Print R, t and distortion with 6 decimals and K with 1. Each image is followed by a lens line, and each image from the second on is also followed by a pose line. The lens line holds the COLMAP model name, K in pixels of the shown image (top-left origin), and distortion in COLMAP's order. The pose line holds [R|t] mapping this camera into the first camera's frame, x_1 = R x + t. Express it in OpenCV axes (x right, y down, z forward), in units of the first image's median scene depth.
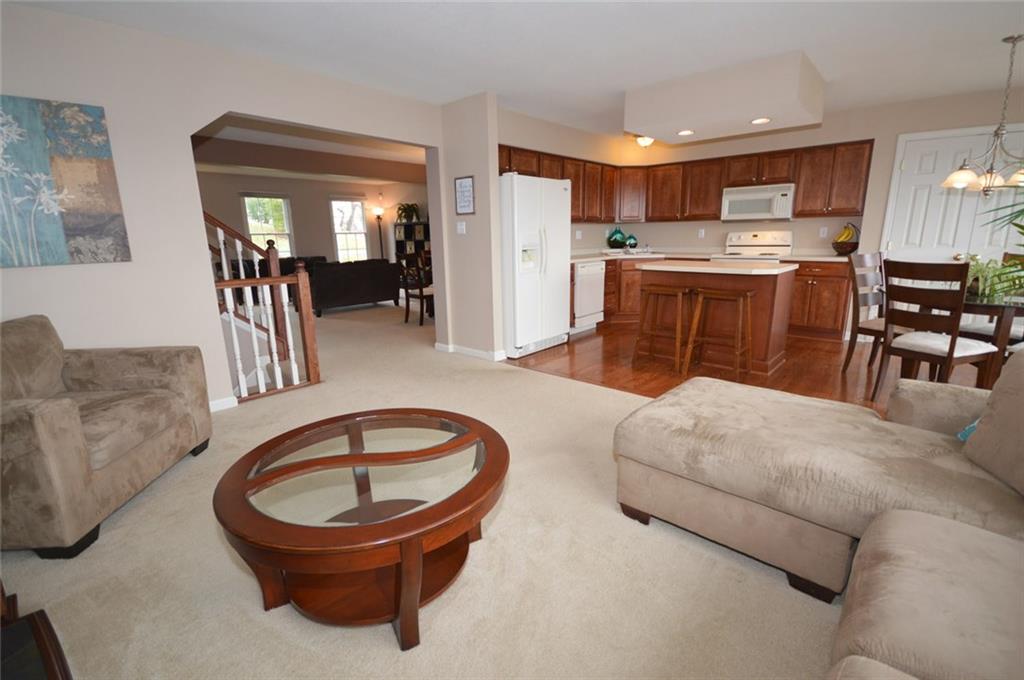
lens RADIAL K [[456.2, 0, 513.4], [0, 456.2, 341.6], [0, 0, 1]] dist [-0.001434, -0.003903]
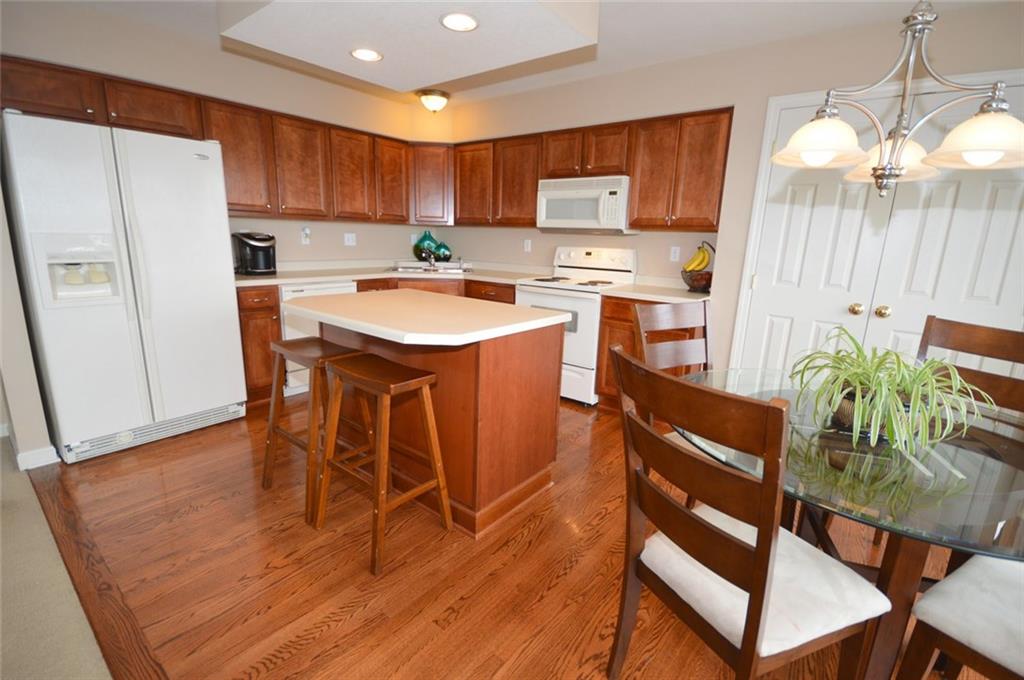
lens RADIAL K [[456.2, 0, 513.5], [0, 456.2, 340.0], [0, 0, 1]] dist [-0.001434, -0.003903]
pose [[0.996493, 0.034578, 0.076192, 0.373654], [-0.034087, 0.999389, -0.007745, -0.095319], [-0.076414, 0.005121, 0.997063, 0.336140]]
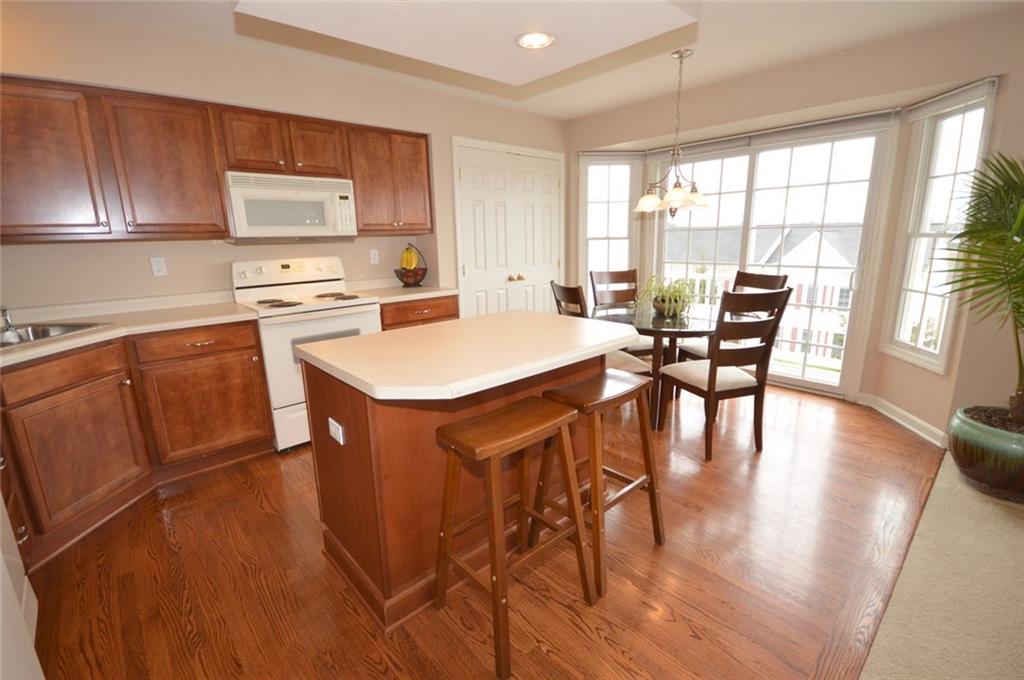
lens RADIAL K [[456.2, 0, 513.8], [0, 456.2, 342.2], [0, 0, 1]] dist [-0.001434, -0.003903]
pose [[0.079540, -0.208740, 0.974731, -0.010606], [0.250386, 0.950664, 0.183154, -0.176043], [-0.964873, 0.229491, 0.127881, 0.679729]]
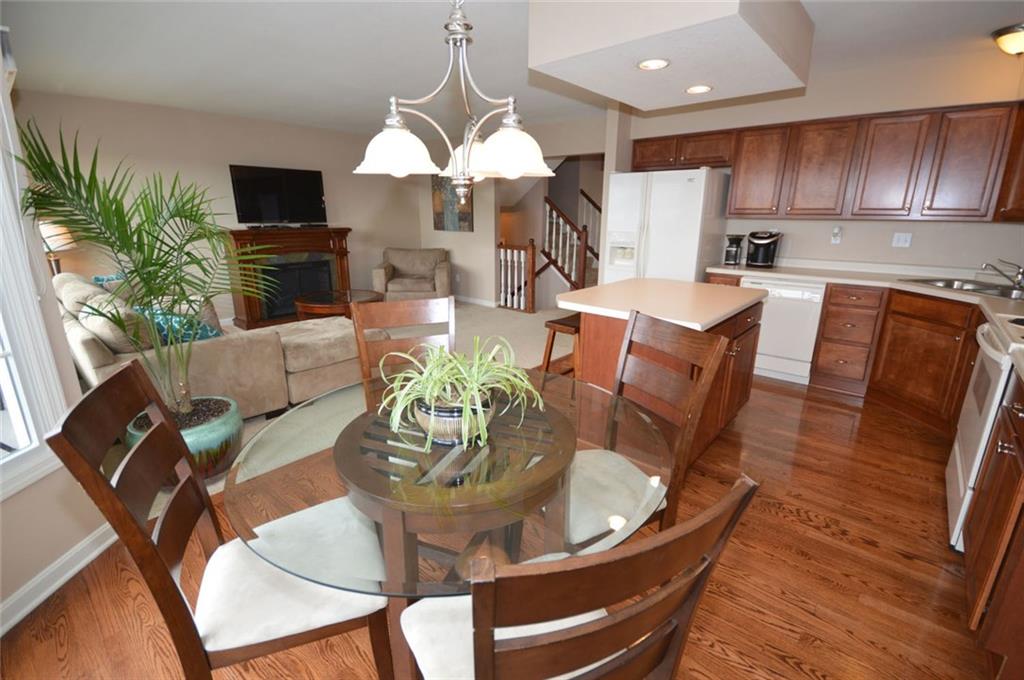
lens RADIAL K [[456.2, 0, 518.5], [0, 456.2, 337.0], [0, 0, 1]] dist [-0.001434, -0.003903]
pose [[0.032060, 0.281880, -0.958914, 0.788925], [-0.234186, 0.934819, 0.266967, -0.175072], [0.971663, 0.216005, 0.095983, 0.552347]]
